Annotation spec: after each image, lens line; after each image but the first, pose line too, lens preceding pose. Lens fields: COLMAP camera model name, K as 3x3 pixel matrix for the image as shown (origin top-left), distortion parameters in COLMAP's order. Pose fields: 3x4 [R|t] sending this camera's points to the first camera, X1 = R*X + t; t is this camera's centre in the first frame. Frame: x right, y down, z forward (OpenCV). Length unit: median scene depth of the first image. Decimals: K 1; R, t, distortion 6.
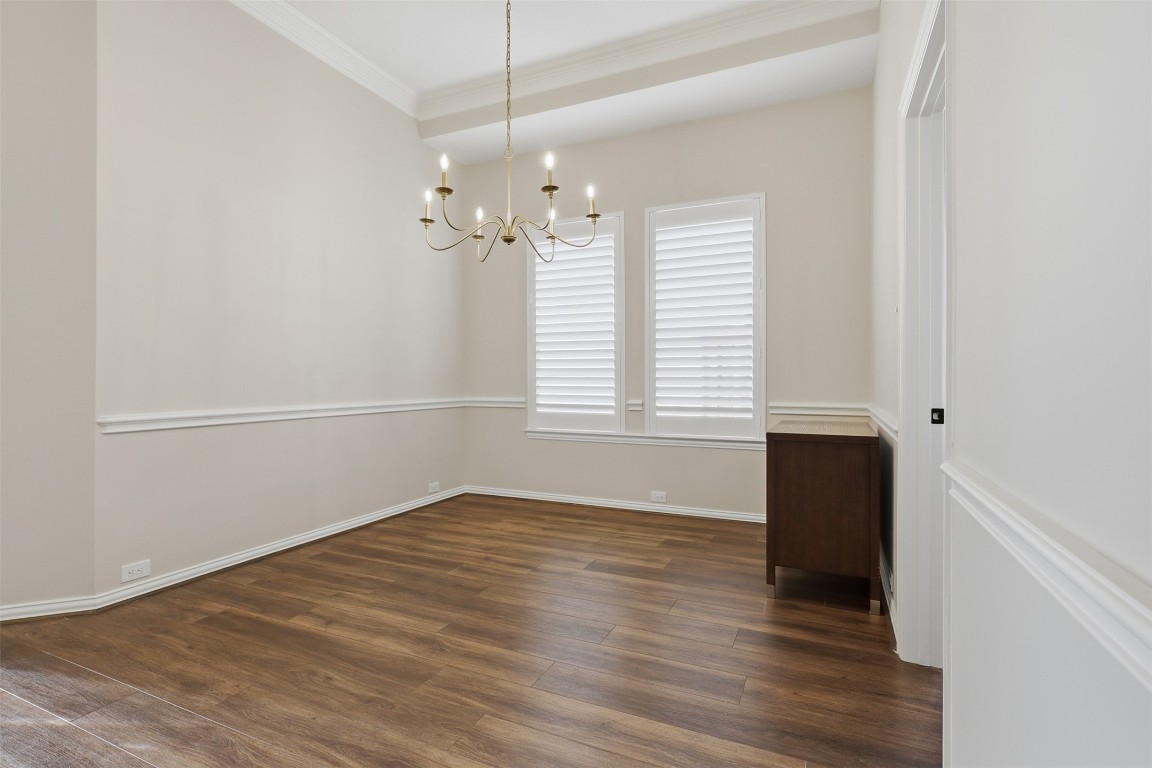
lens RADIAL K [[548.5, 0, 573.2], [0, 548.5, 383.6], [0, 0, 1]] dist [0.002409, 0.001536]
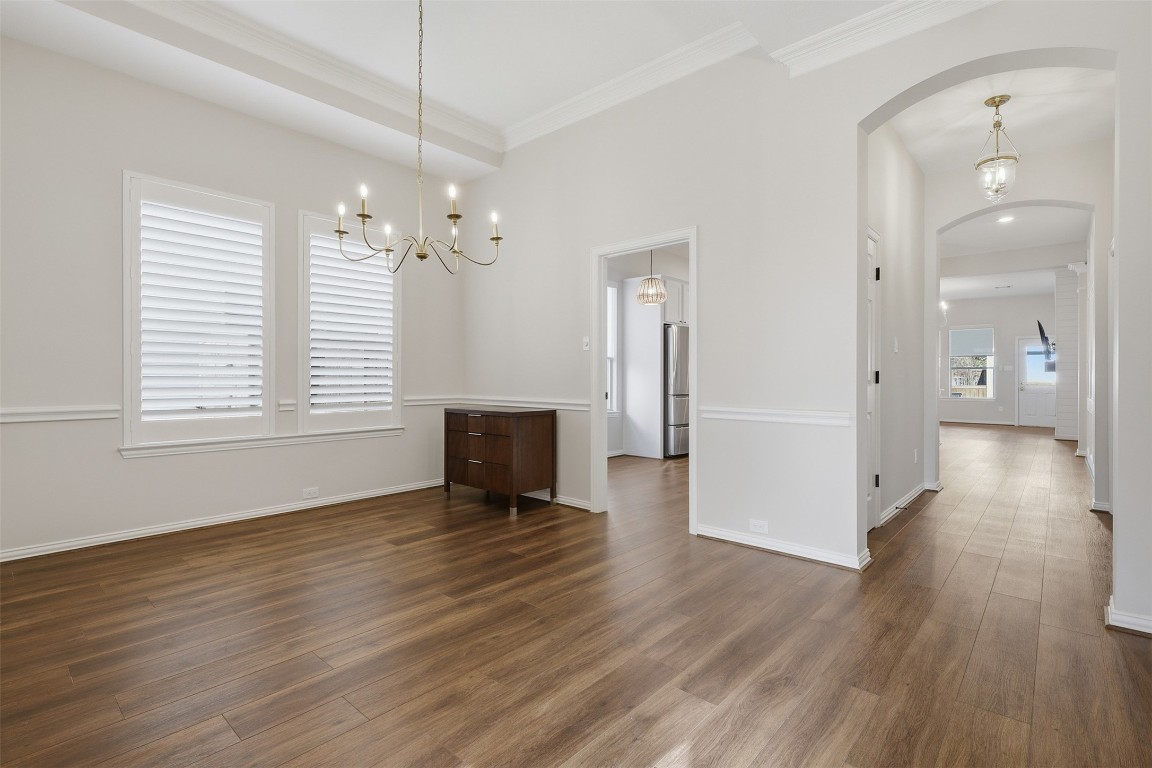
lens RADIAL K [[548.5, 0, 570.8], [0, 548.5, 375.7], [0, 0, 1]] dist [0.002409, 0.001536]
pose [[0.297292, 0.002923, 0.954782, -0.829208], [0.006998, 0.999962, -0.005241, -0.004844], [-0.954761, 0.008240, 0.297260, 0.274740]]
